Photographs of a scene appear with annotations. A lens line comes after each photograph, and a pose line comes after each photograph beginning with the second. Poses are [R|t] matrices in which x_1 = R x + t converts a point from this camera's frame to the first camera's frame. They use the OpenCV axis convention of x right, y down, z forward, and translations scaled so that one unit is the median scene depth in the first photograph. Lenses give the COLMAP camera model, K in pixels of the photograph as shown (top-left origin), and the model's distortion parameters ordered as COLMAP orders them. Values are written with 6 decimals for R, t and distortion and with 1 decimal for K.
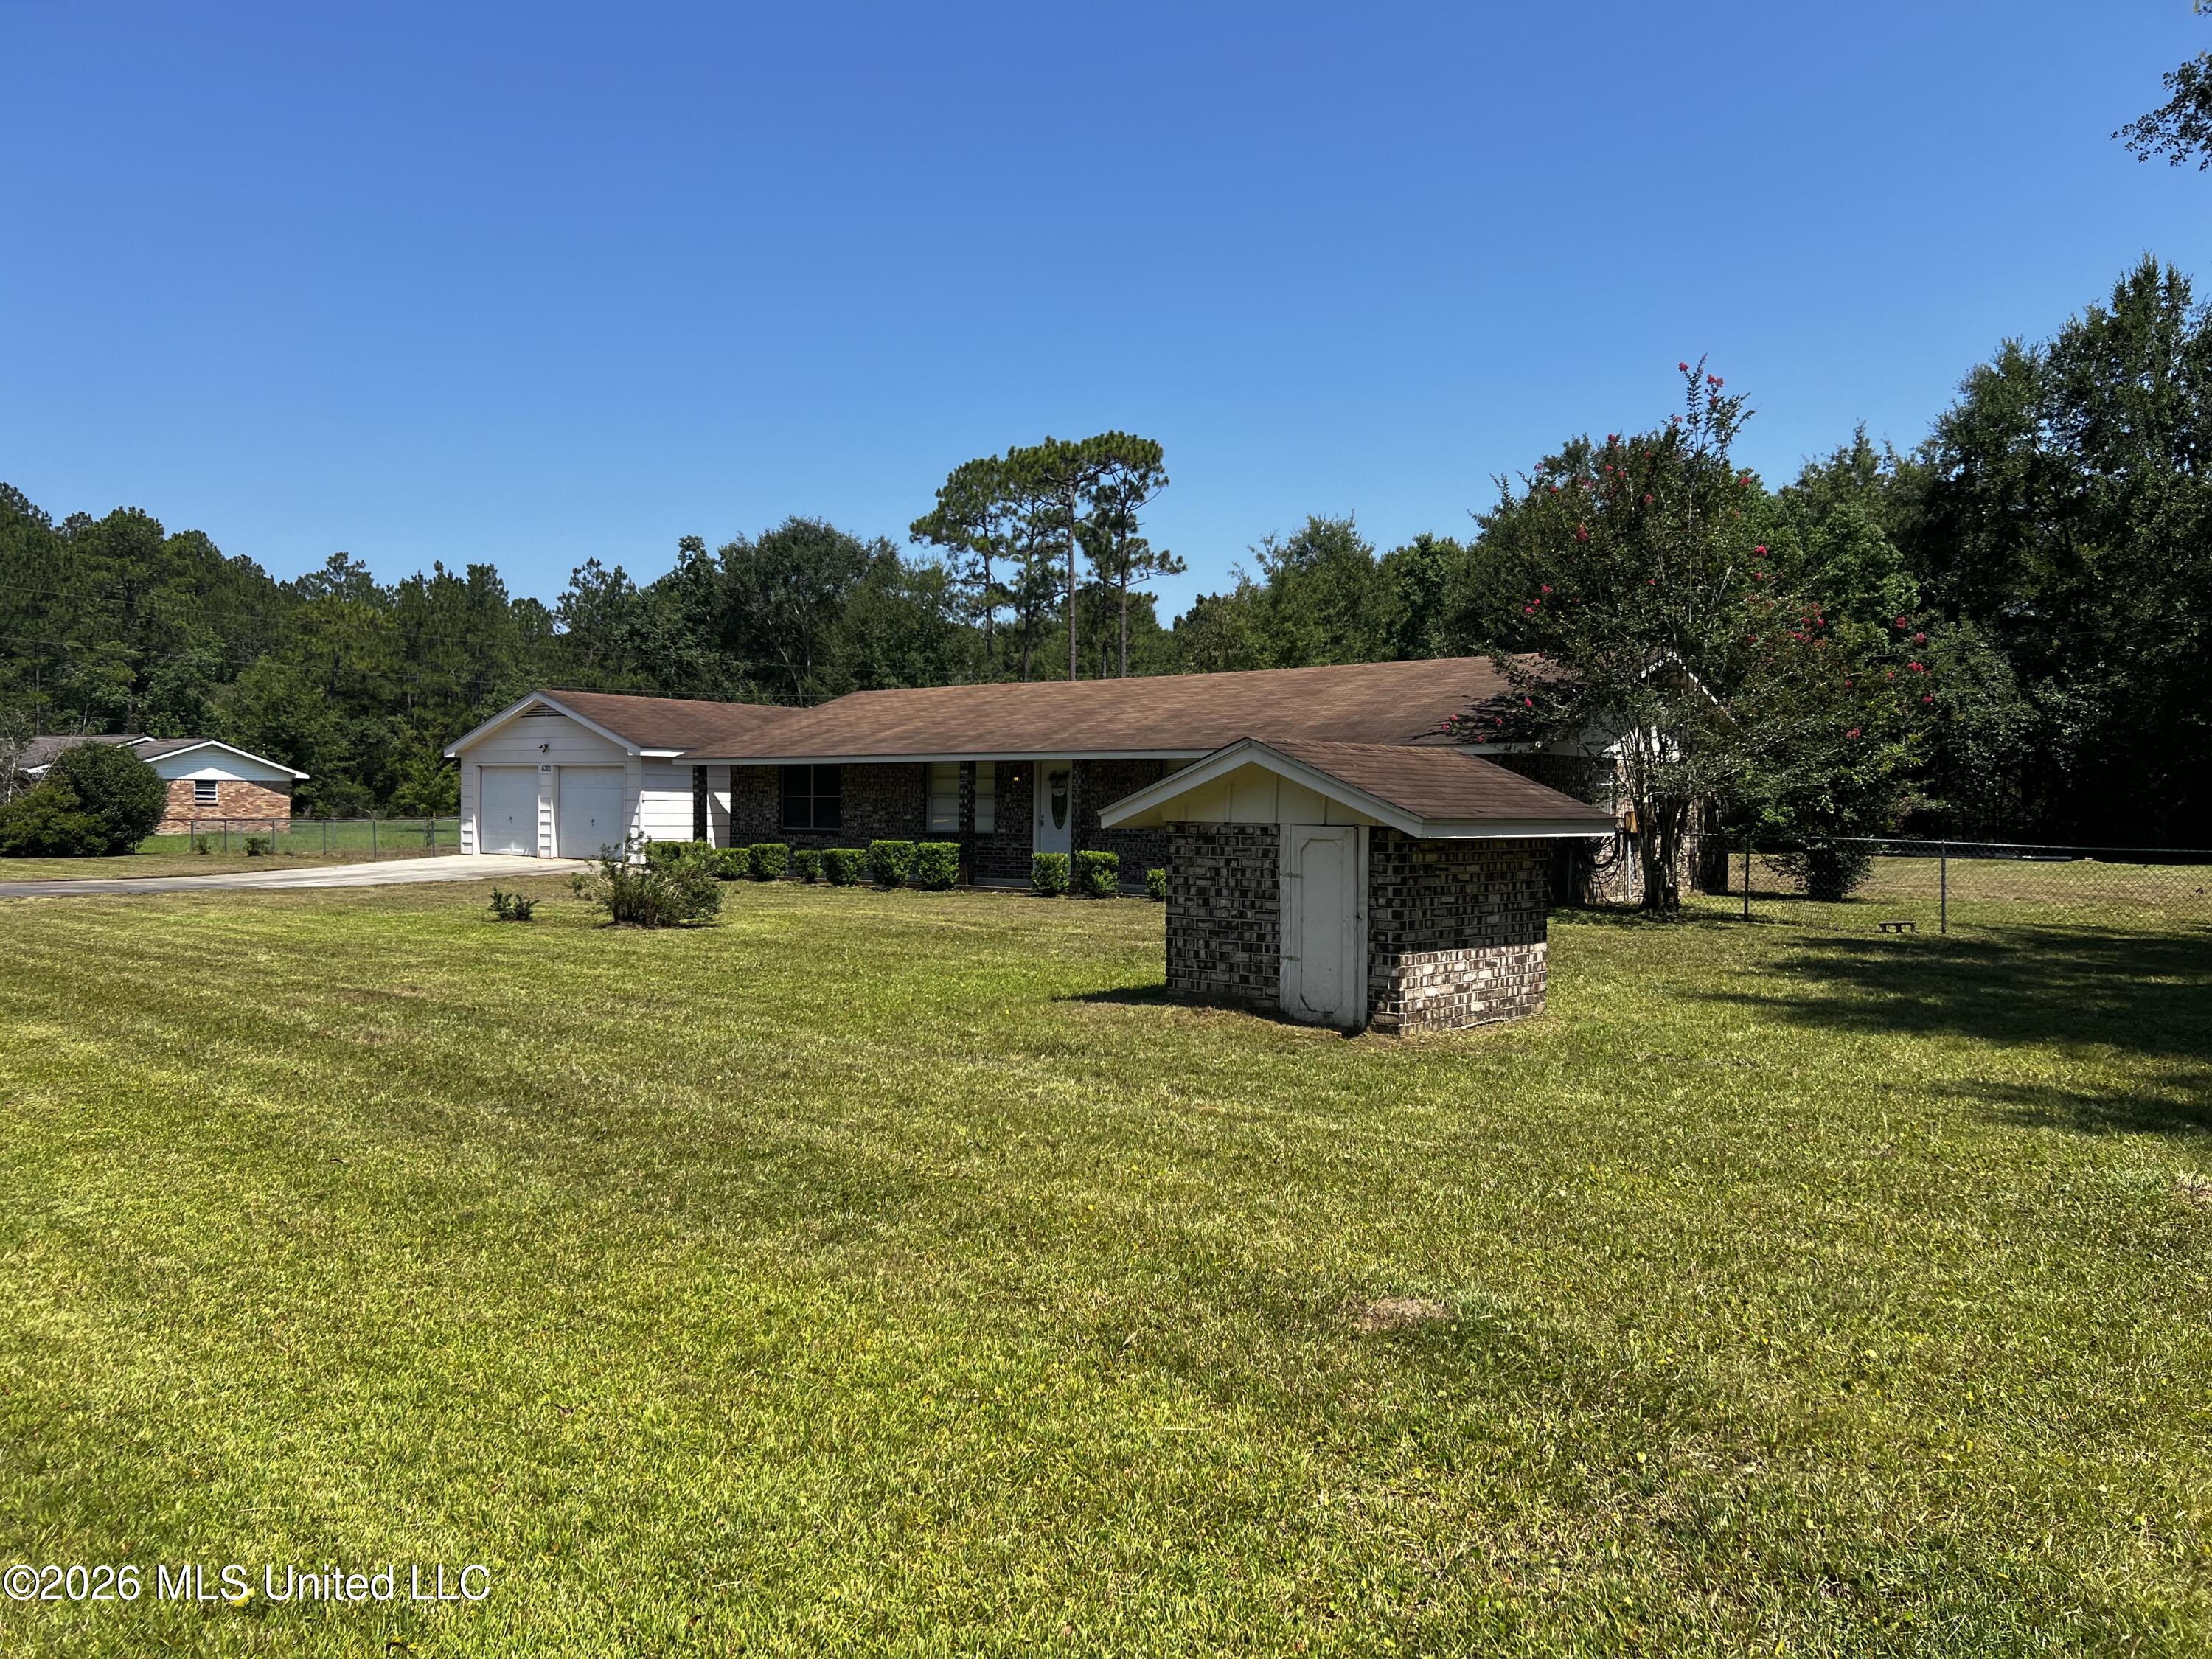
lens RADIAL K [[1668.8, 0, 1108.1], [0, 1668.8, 824.0], [0, 0, 1]] dist [0.056666, -0.054071]
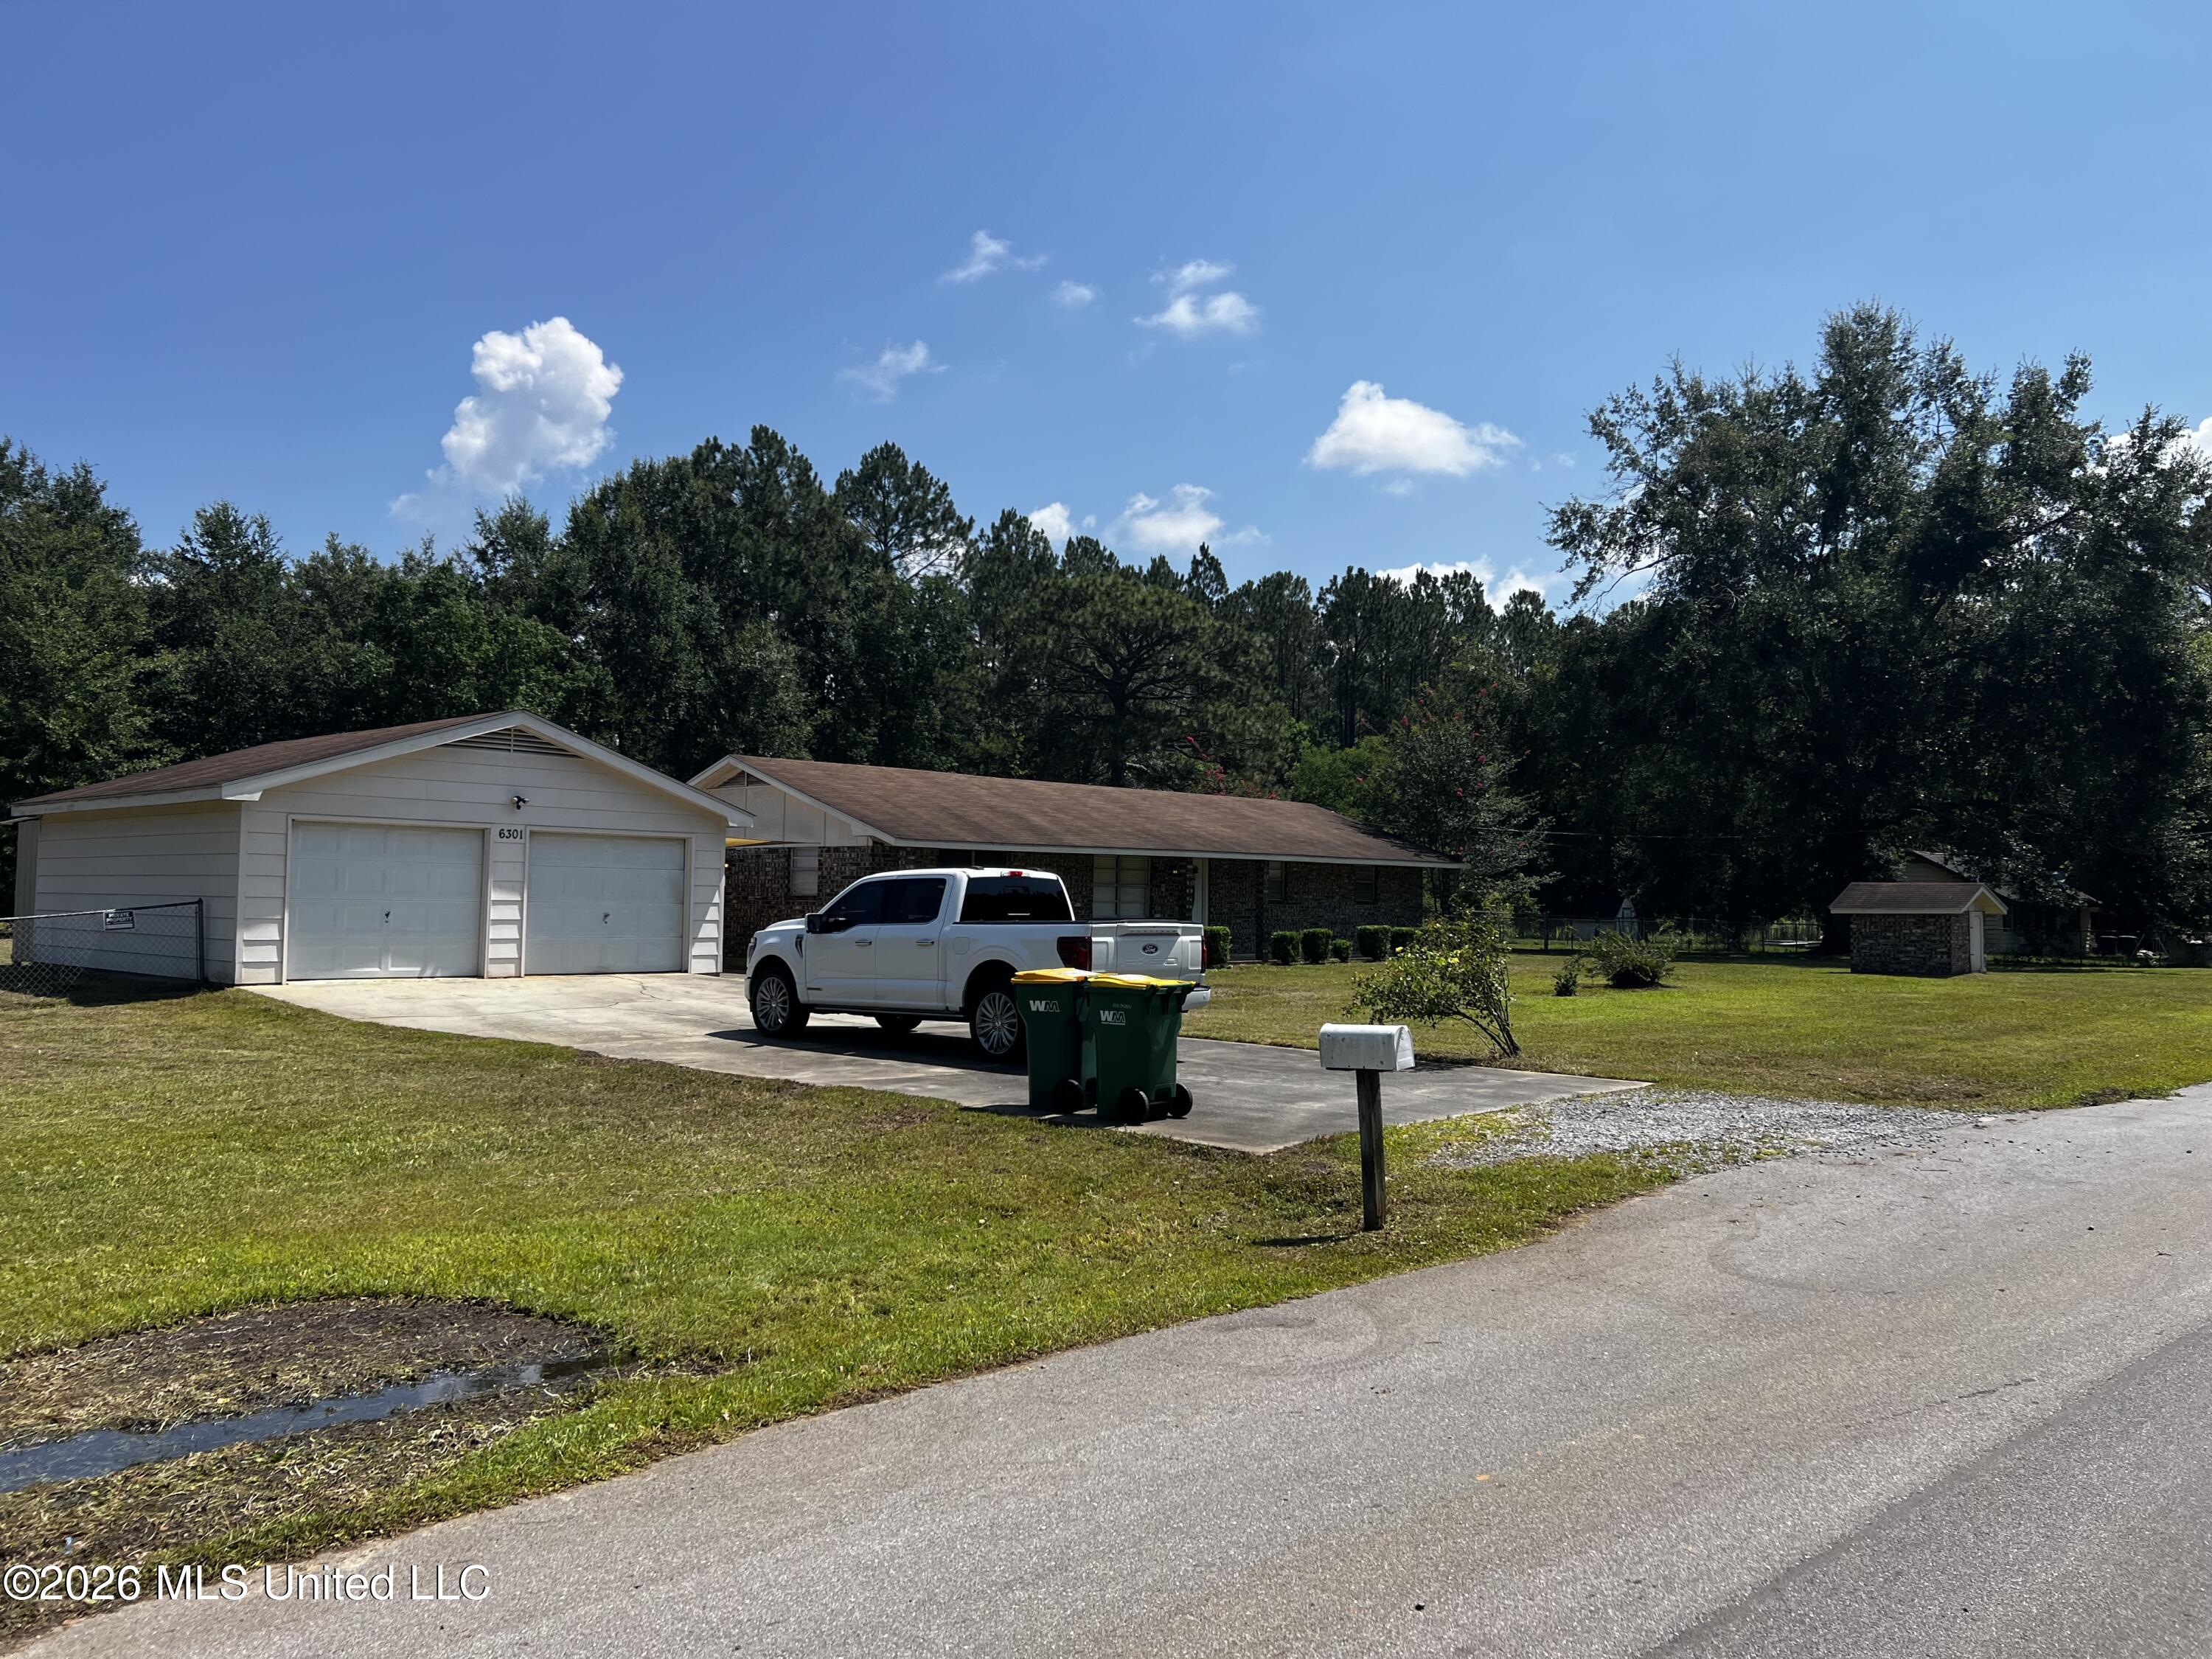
lens RADIAL K [[1663.1, 0, 1100.6], [0, 1663.1, 834.0], [0, 0, 1]] dist [0.140075, -0.278584]
pose [[0.054585, 0.027393, 0.998133, -2.225667], [-0.002078, 0.999625, -0.027321, -0.038231], [-0.998507, -0.000583, 0.054622, 1.729689]]
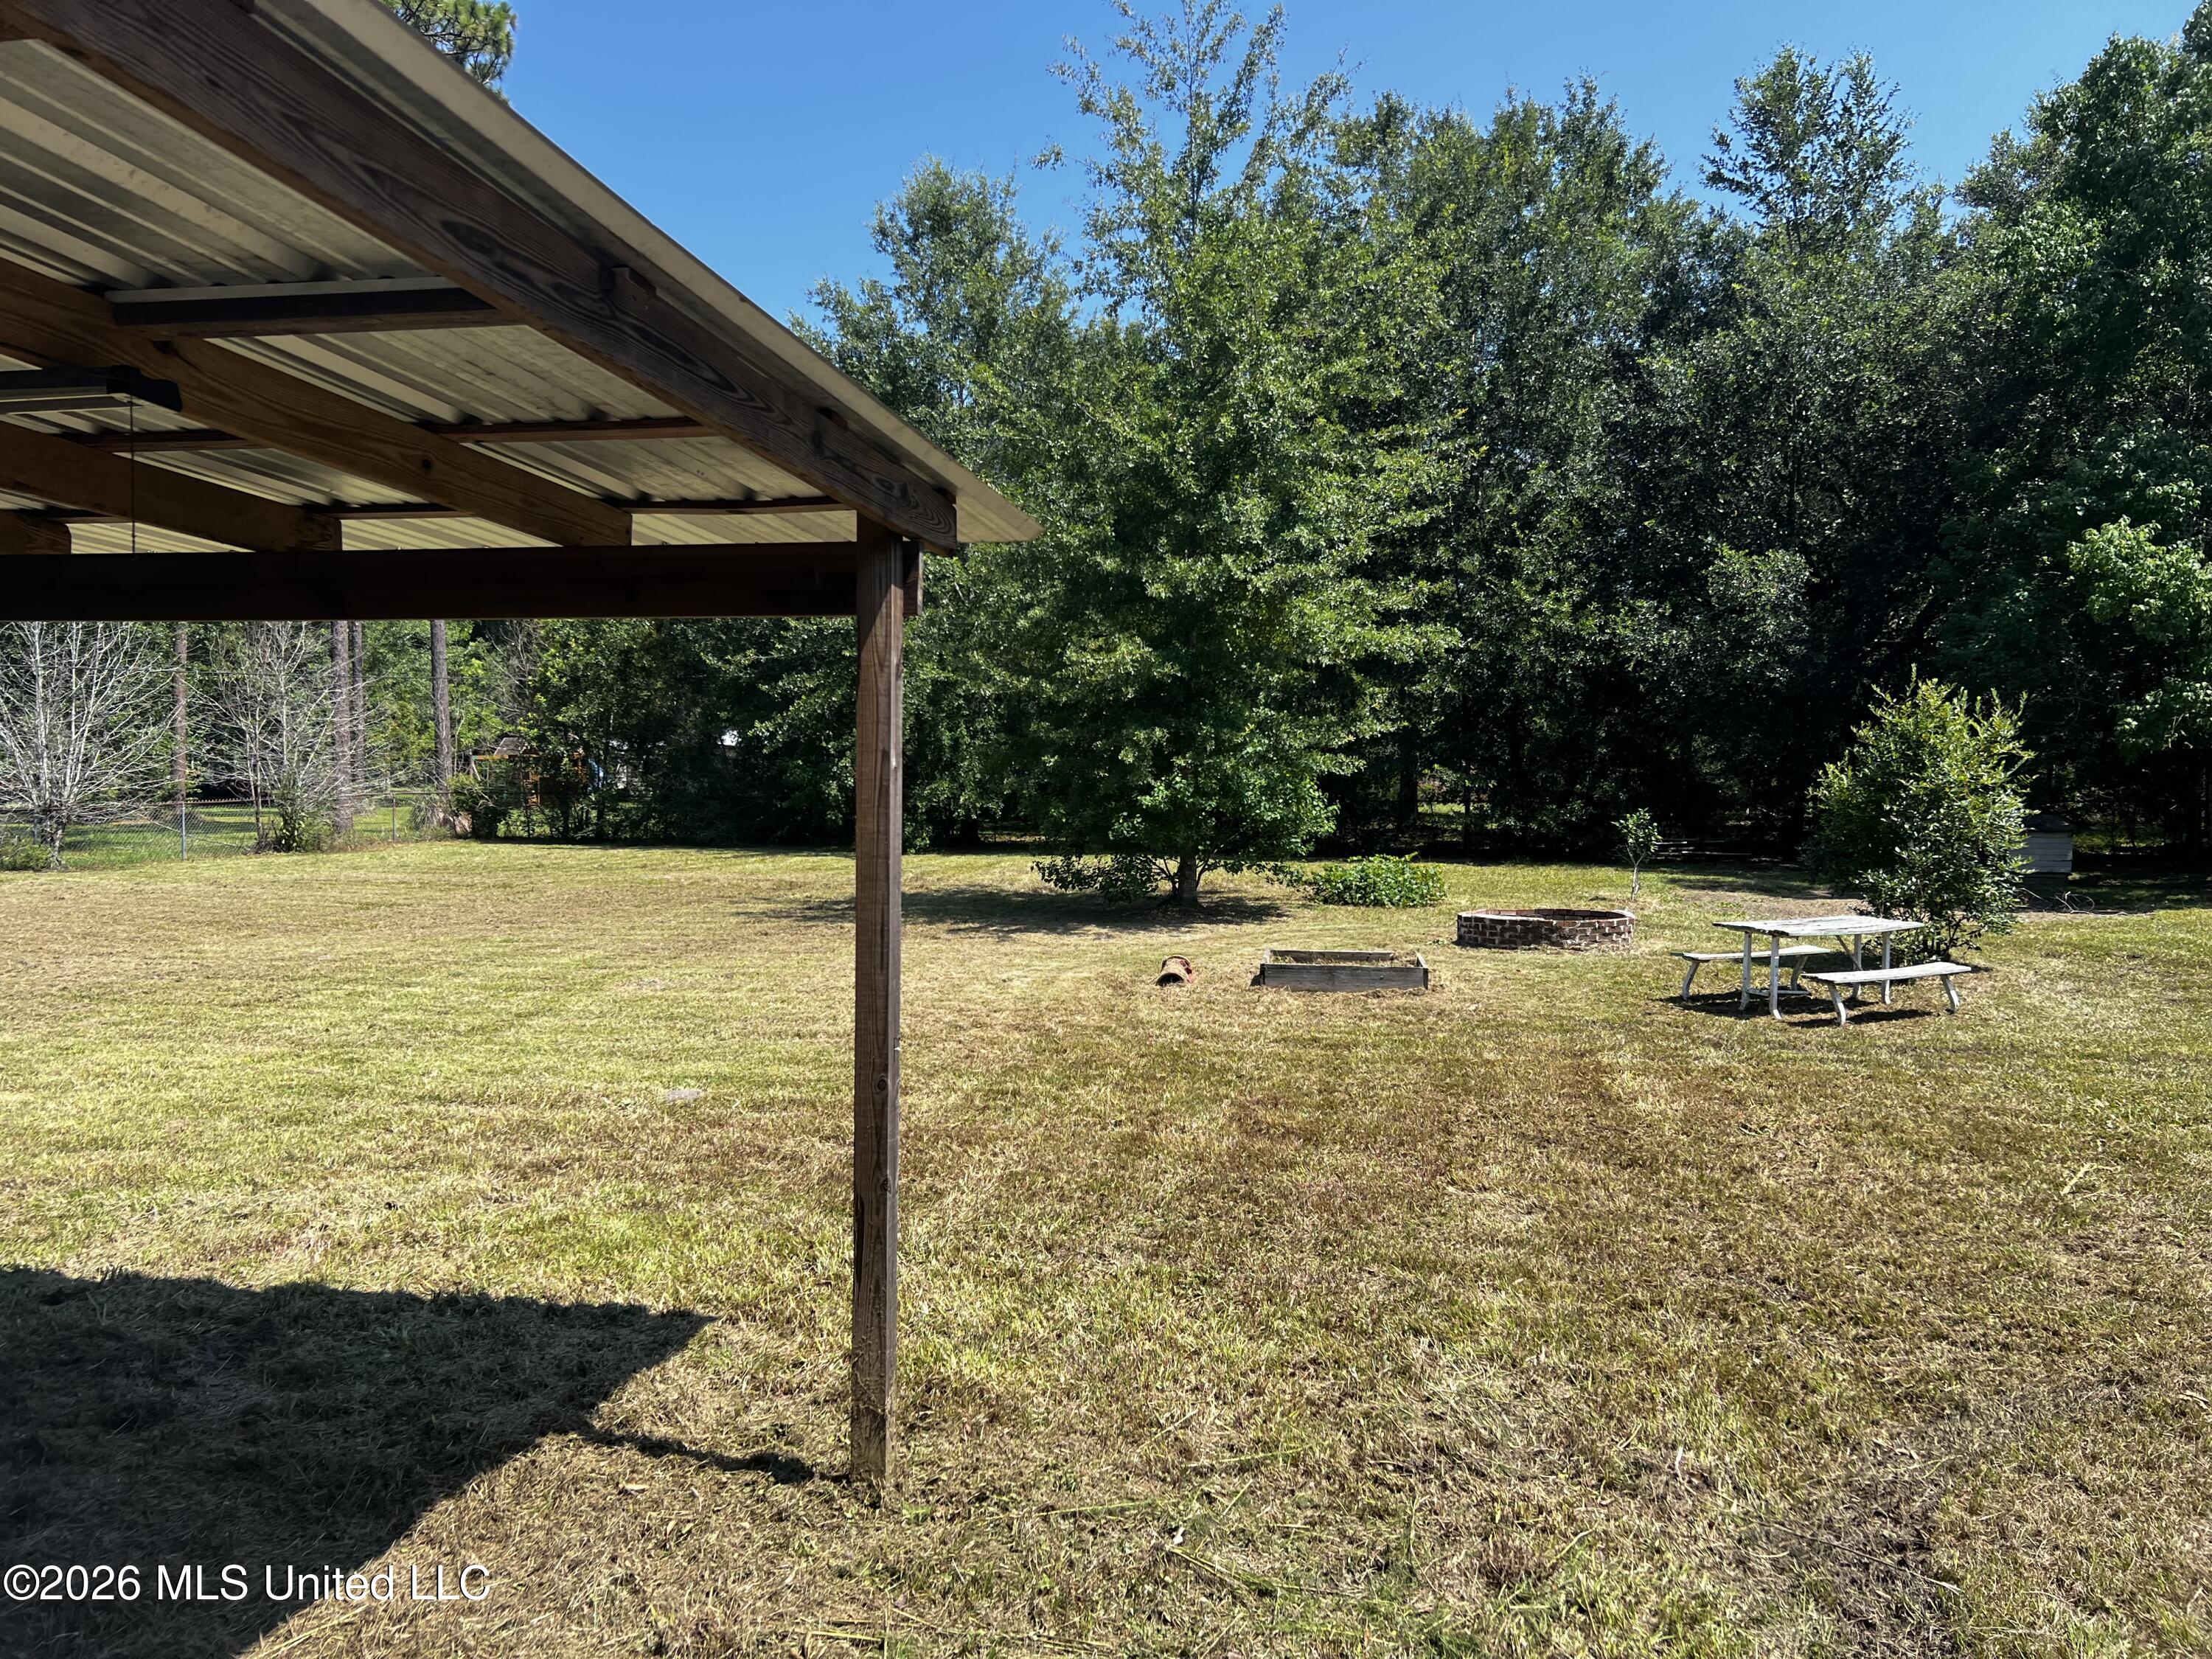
lens RADIAL K [[1669.0, 0, 1115.1], [0, 1669.0, 850.8], [0, 0, 1]] dist [0.050973, -0.050889]
pose [[0.875865, -0.025796, 0.481866, -0.219549], [0.008203, 0.999222, 0.038582, -0.038155], [-0.482486, -0.029840, 0.875395, 2.534446]]
